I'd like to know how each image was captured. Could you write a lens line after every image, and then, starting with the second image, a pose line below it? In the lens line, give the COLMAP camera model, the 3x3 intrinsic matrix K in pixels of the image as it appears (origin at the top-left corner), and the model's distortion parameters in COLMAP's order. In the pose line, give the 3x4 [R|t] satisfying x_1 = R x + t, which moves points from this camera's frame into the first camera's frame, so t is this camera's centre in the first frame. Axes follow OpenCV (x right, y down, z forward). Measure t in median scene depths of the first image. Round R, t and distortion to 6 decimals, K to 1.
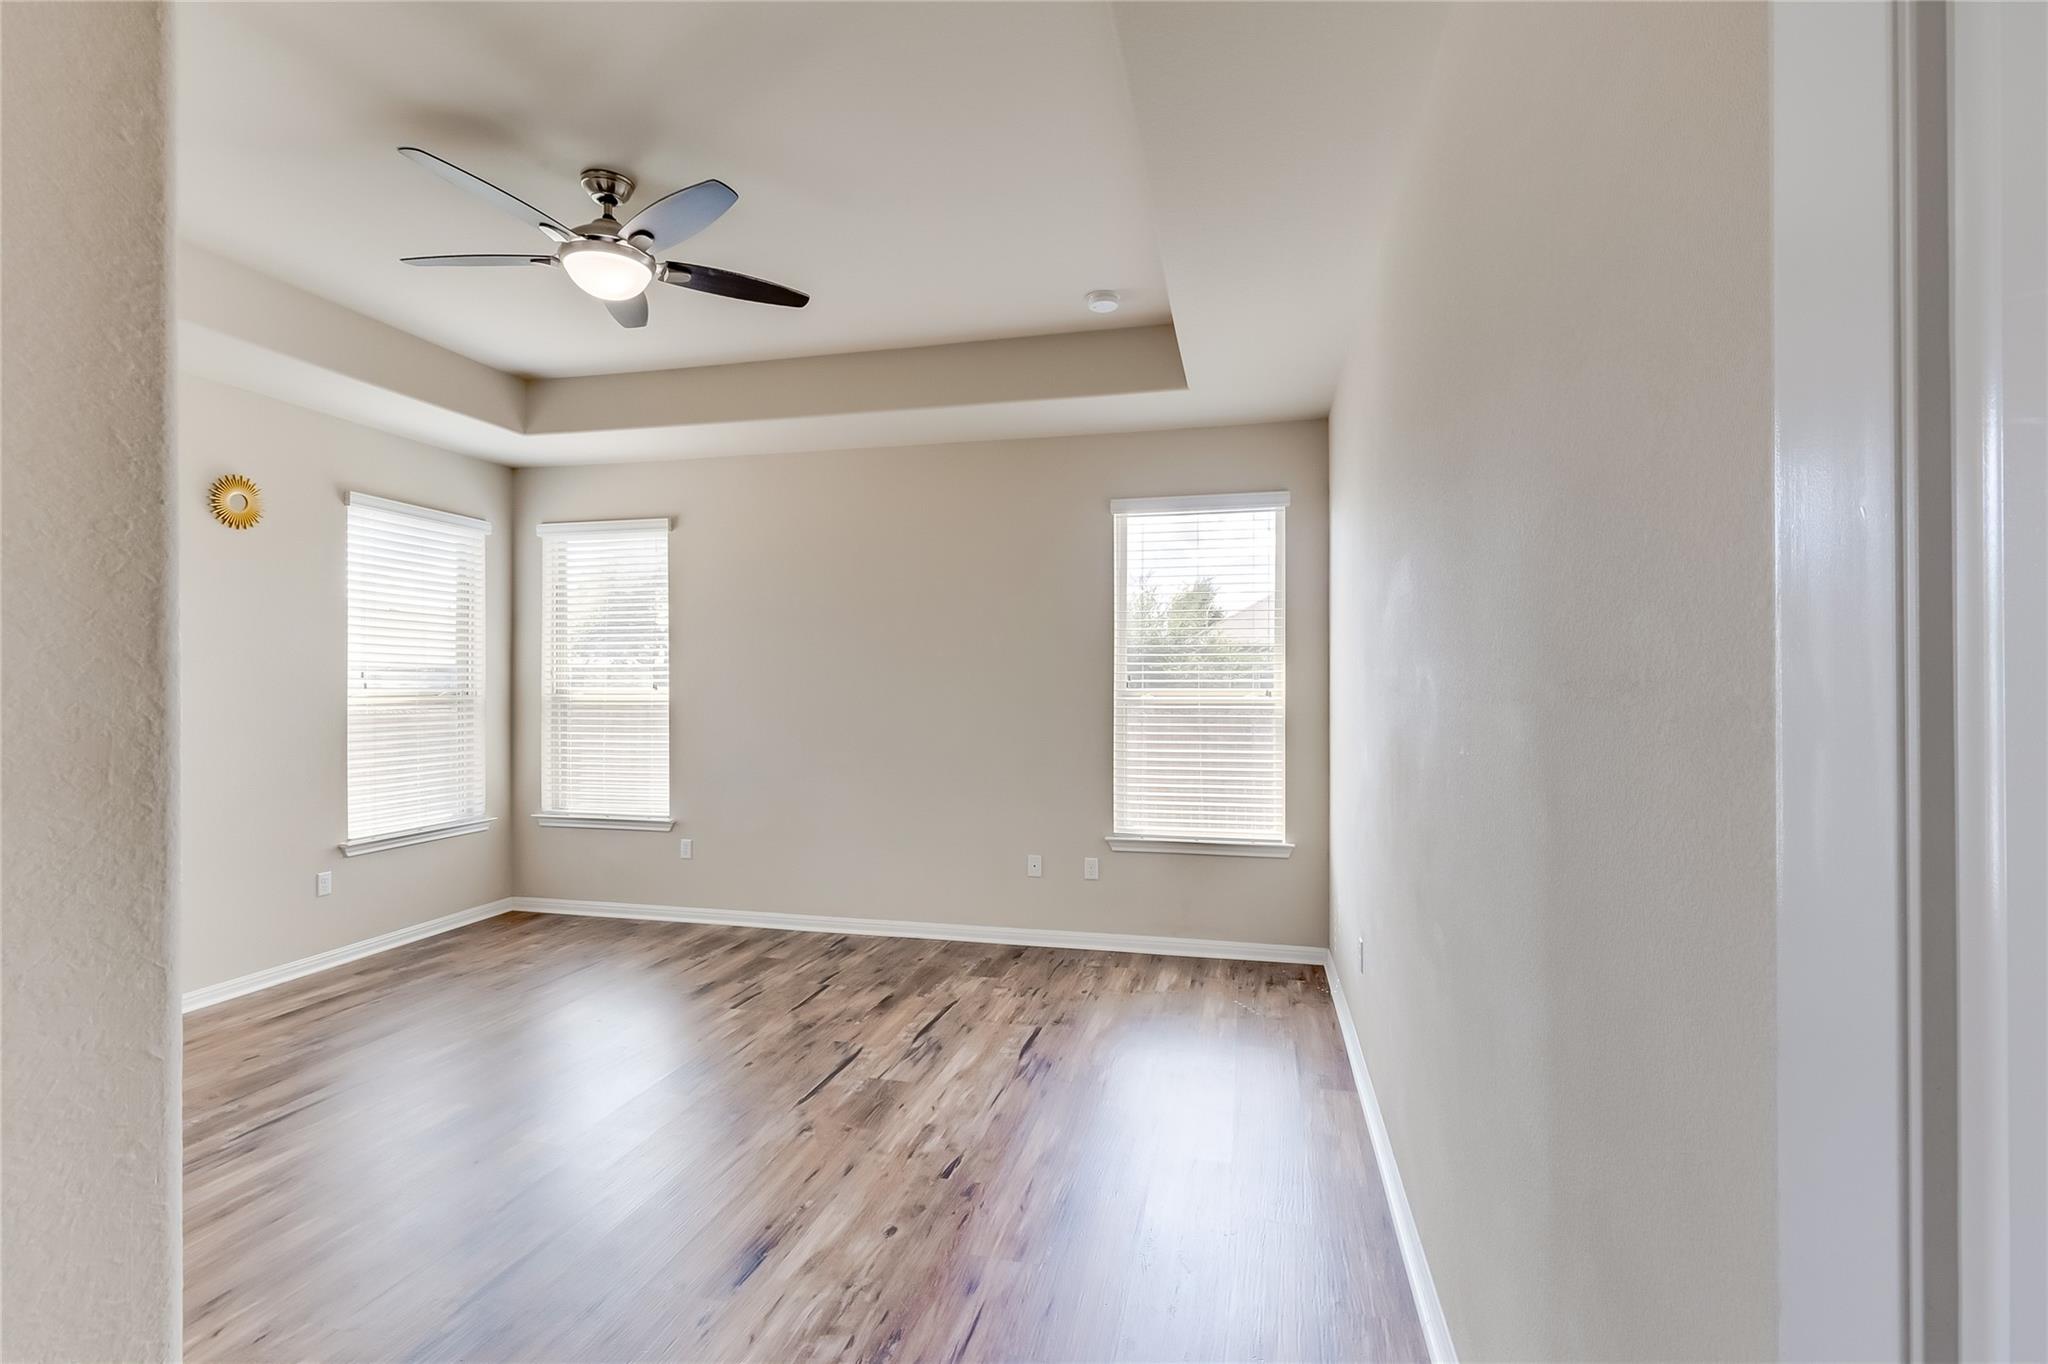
lens RADIAL K [[937.1, 0, 1005.0], [0, 937.1, 684.1], [0, 0, 1]] dist [0.007248, -0.000289]
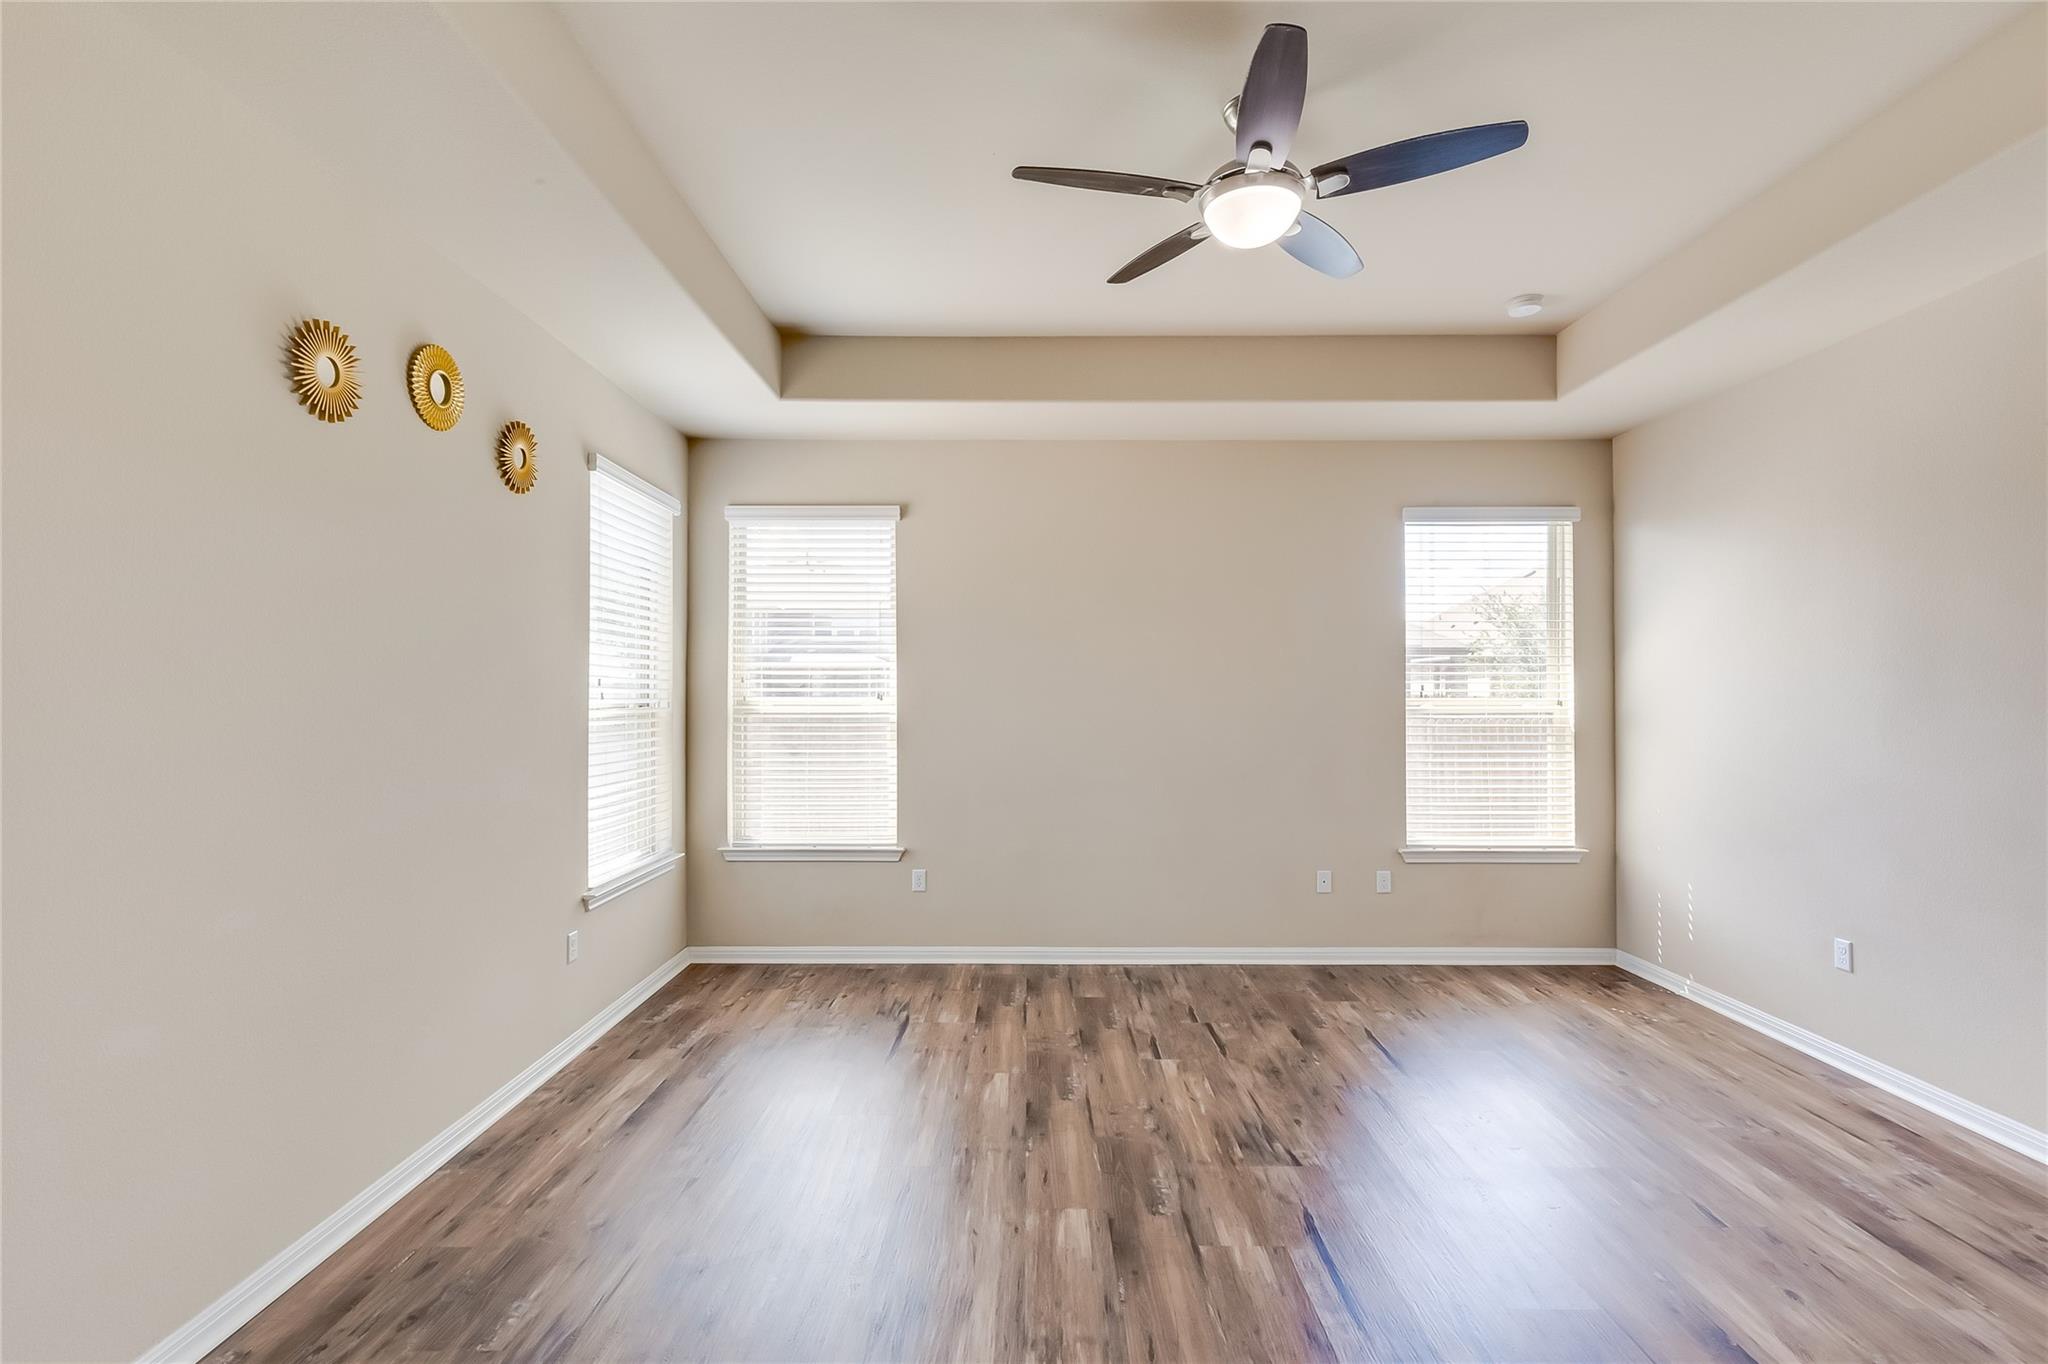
lens RADIAL K [[937.1, 0, 1013.8], [0, 937.1, 685.1], [0, 0, 1]] dist [0.007248, -0.000289]
pose [[0.972170, 0.001910, 0.234269, -0.535122], [-0.000173, 0.999972, -0.007437, -0.001664], [-0.234277, 0.007189, 0.972143, 0.140116]]
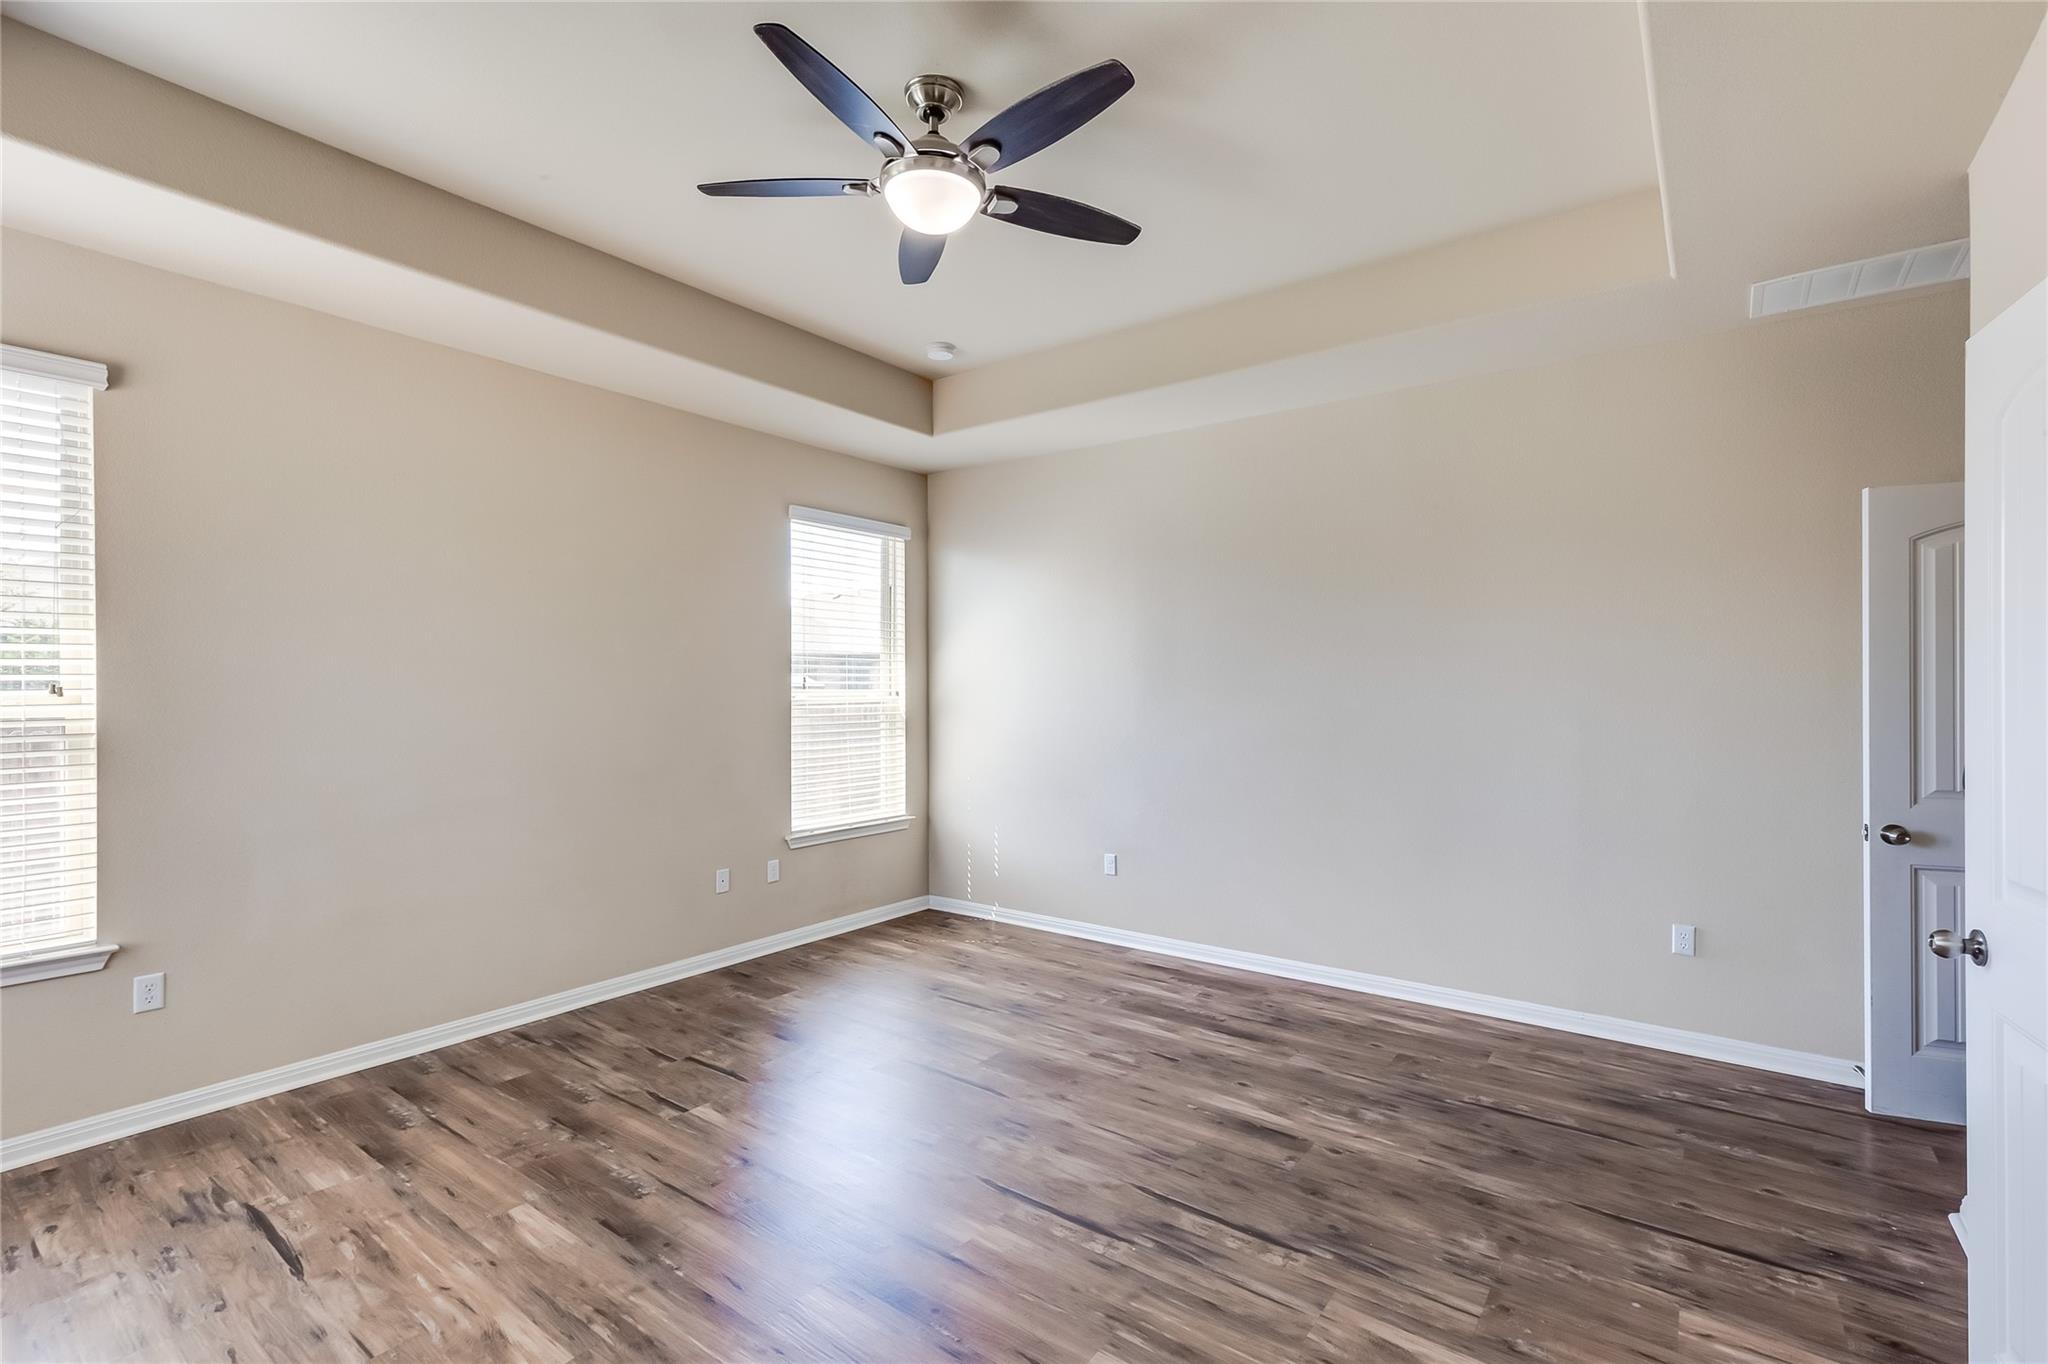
lens RADIAL K [[937.1, 0, 1035.8], [0, 937.1, 686.6], [0, 0, 1]] dist [0.007248, -0.000289]
pose [[0.378486, -0.001234, 0.925606, -0.752323], [-0.001873, 0.999996, 0.002099, -0.001485], [-0.925605, -0.002528, 0.378482, 0.380116]]
